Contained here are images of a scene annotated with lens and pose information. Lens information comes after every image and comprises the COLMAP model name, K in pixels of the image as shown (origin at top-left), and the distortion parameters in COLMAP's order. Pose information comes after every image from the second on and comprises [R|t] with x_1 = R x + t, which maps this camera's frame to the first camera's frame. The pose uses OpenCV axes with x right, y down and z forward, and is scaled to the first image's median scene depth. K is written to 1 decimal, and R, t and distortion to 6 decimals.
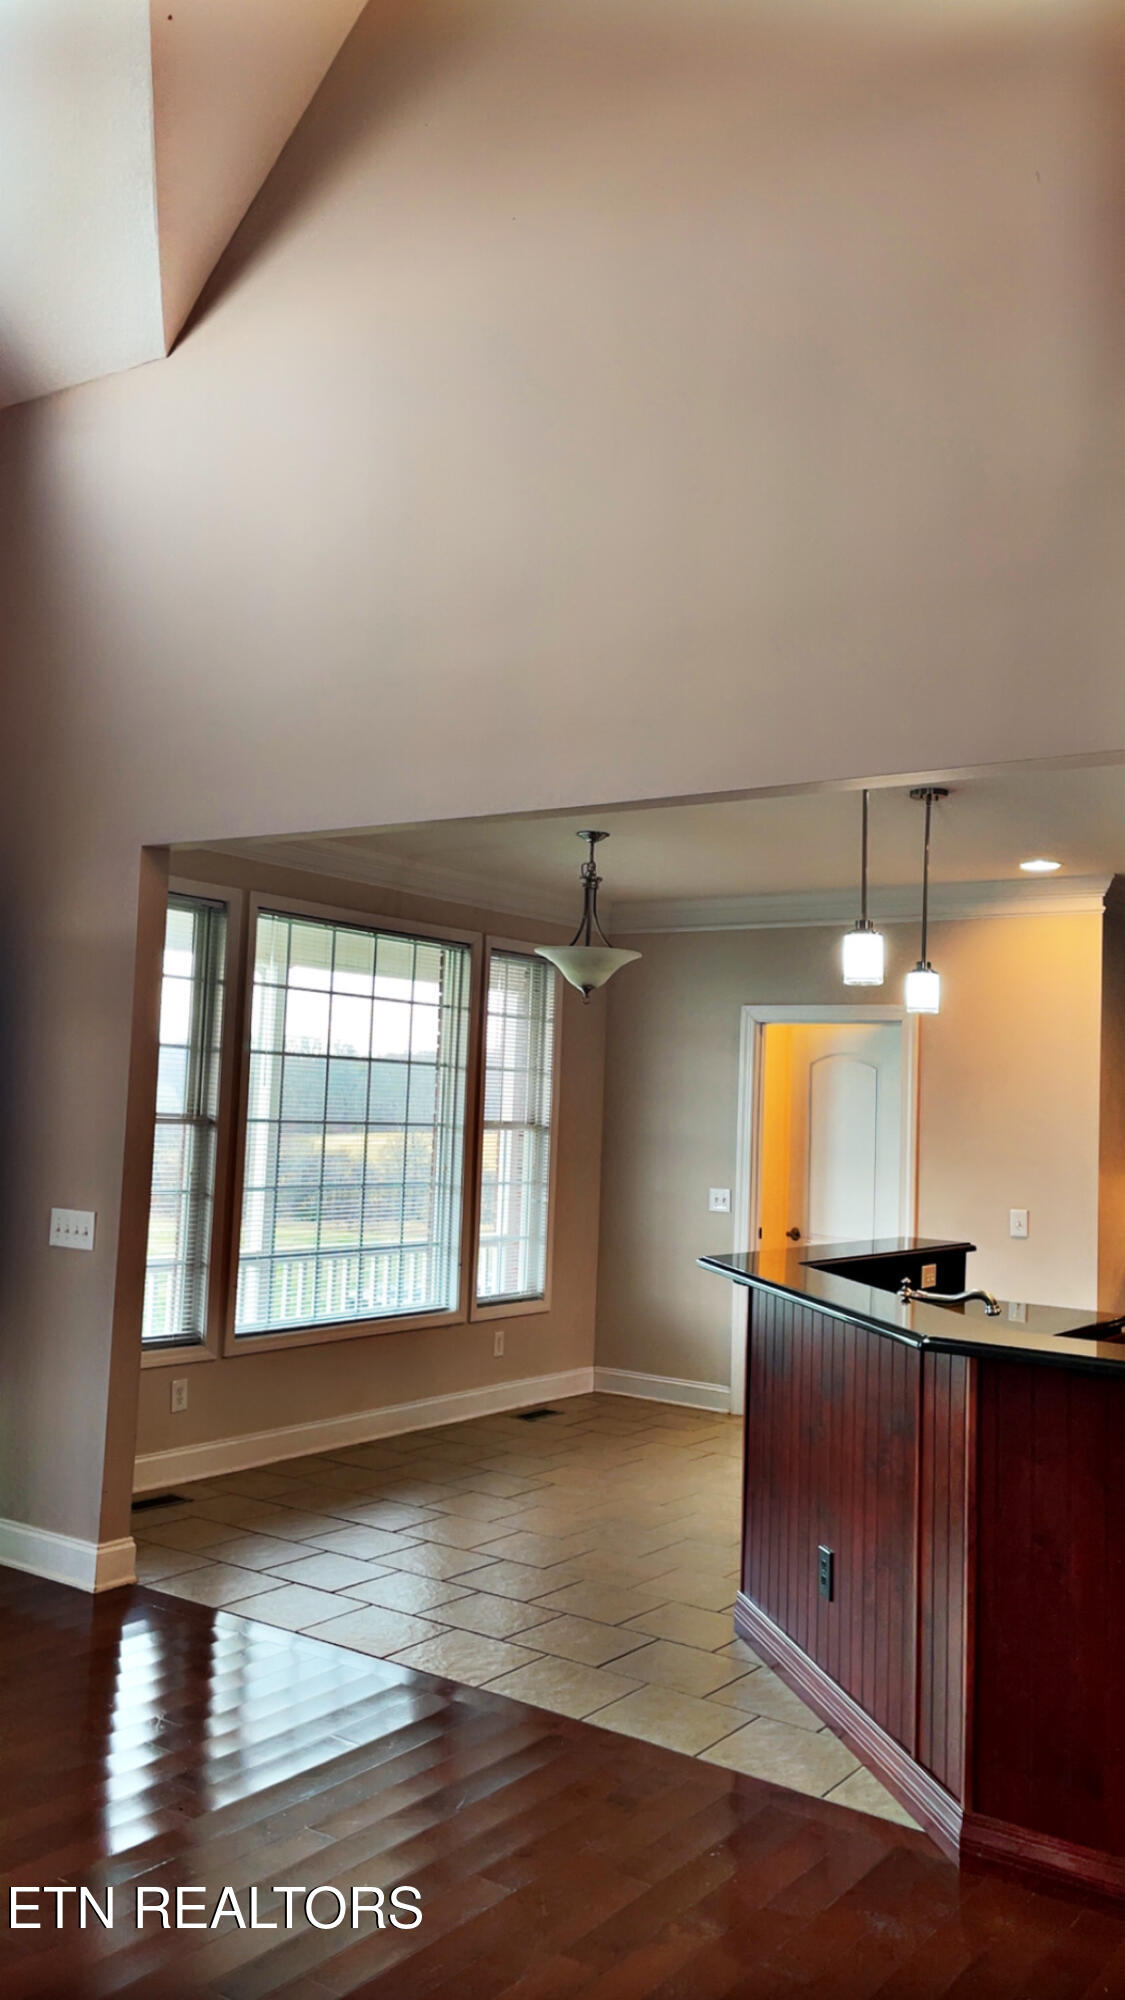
lens RADIAL K [[1550.0, 0, 562.5], [0, 1550.0, 1000.0], [0, 0, 1]] dist [0.006023, 0.000374]
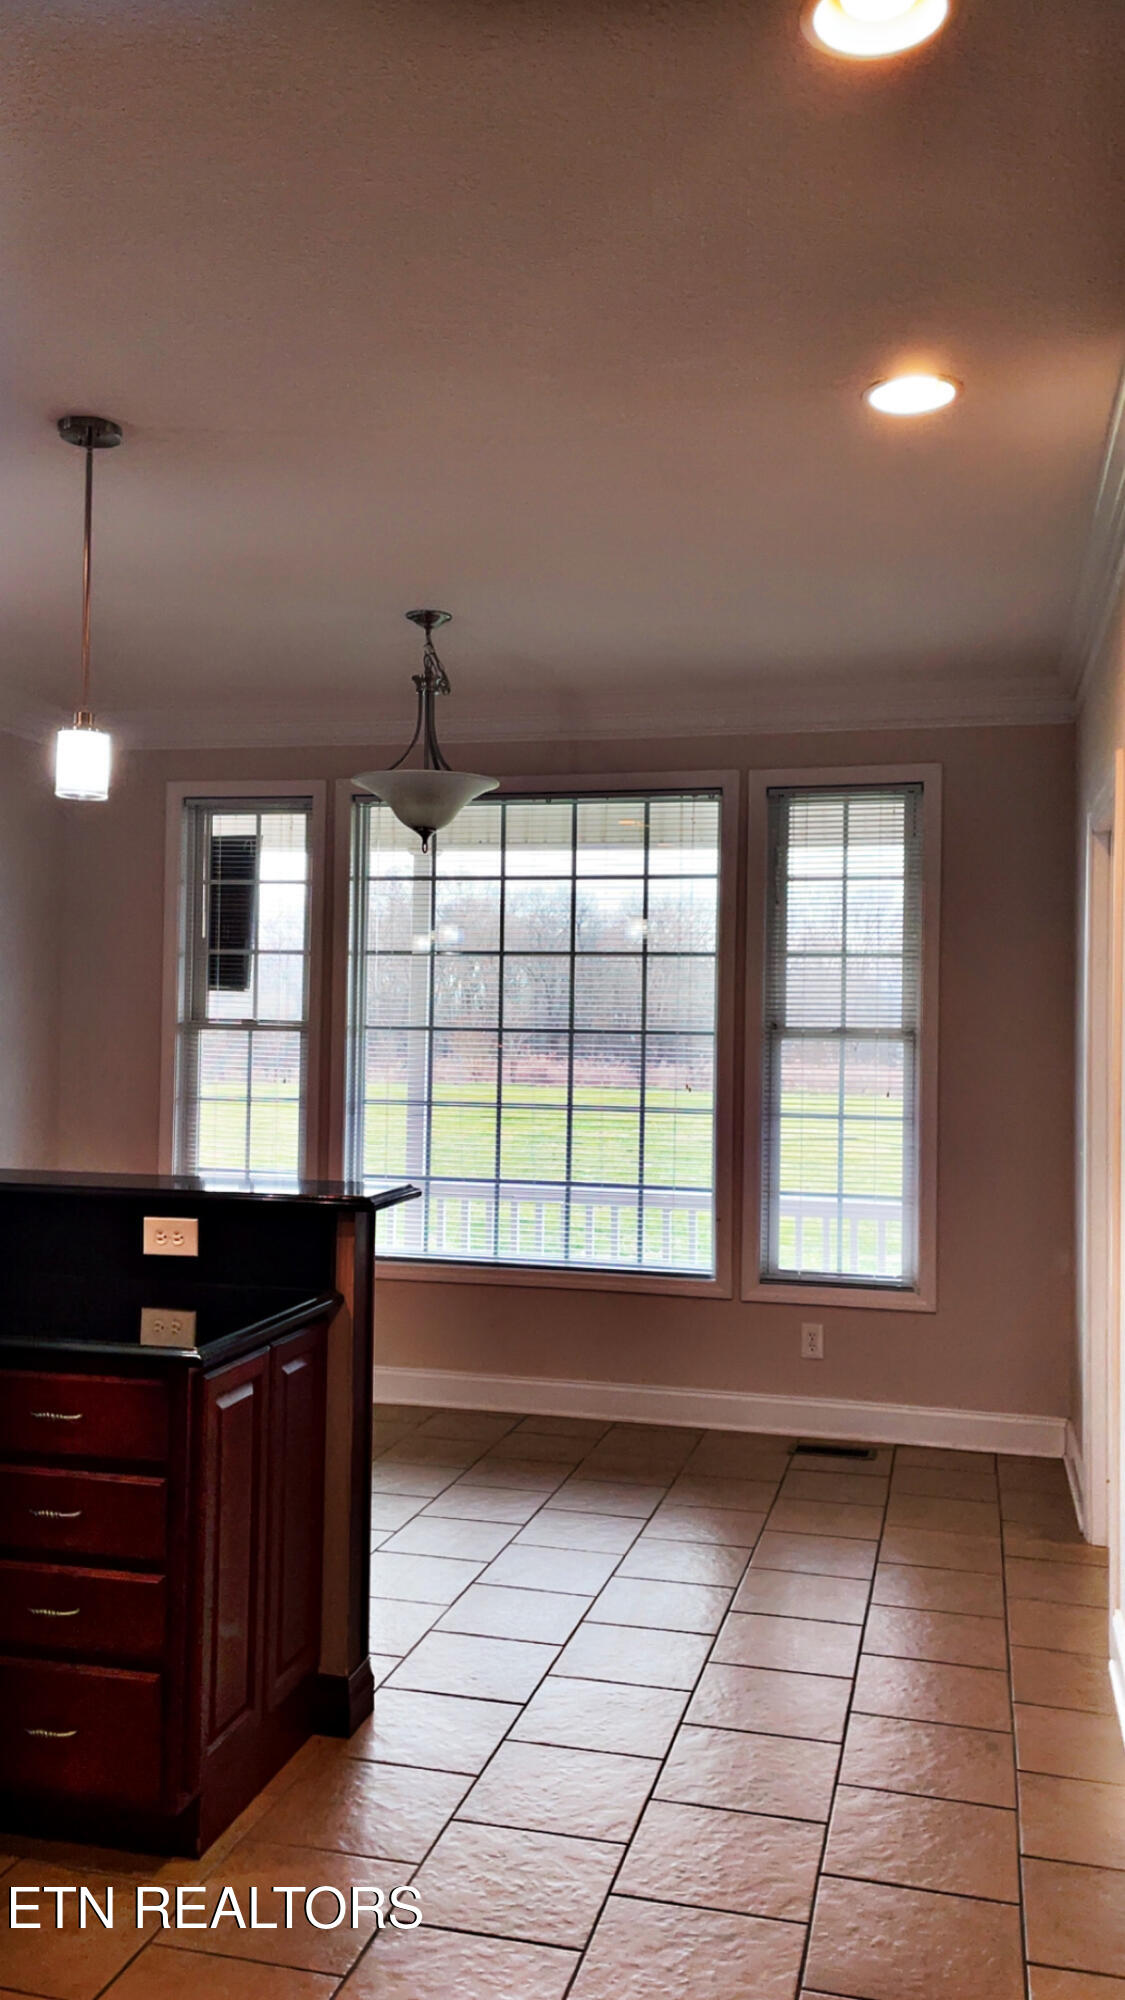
lens RADIAL K [[1356.8, 0, 562.5], [0, 1356.8, 1000.0], [0, 0, 1]] dist [0.002118, -0.000013]
pose [[0.397318, -0.031856, -0.917128, 0.516011], [0.065048, 0.997861, -0.006480, 0.065377], [0.915373, -0.057083, 0.398541, 0.689106]]
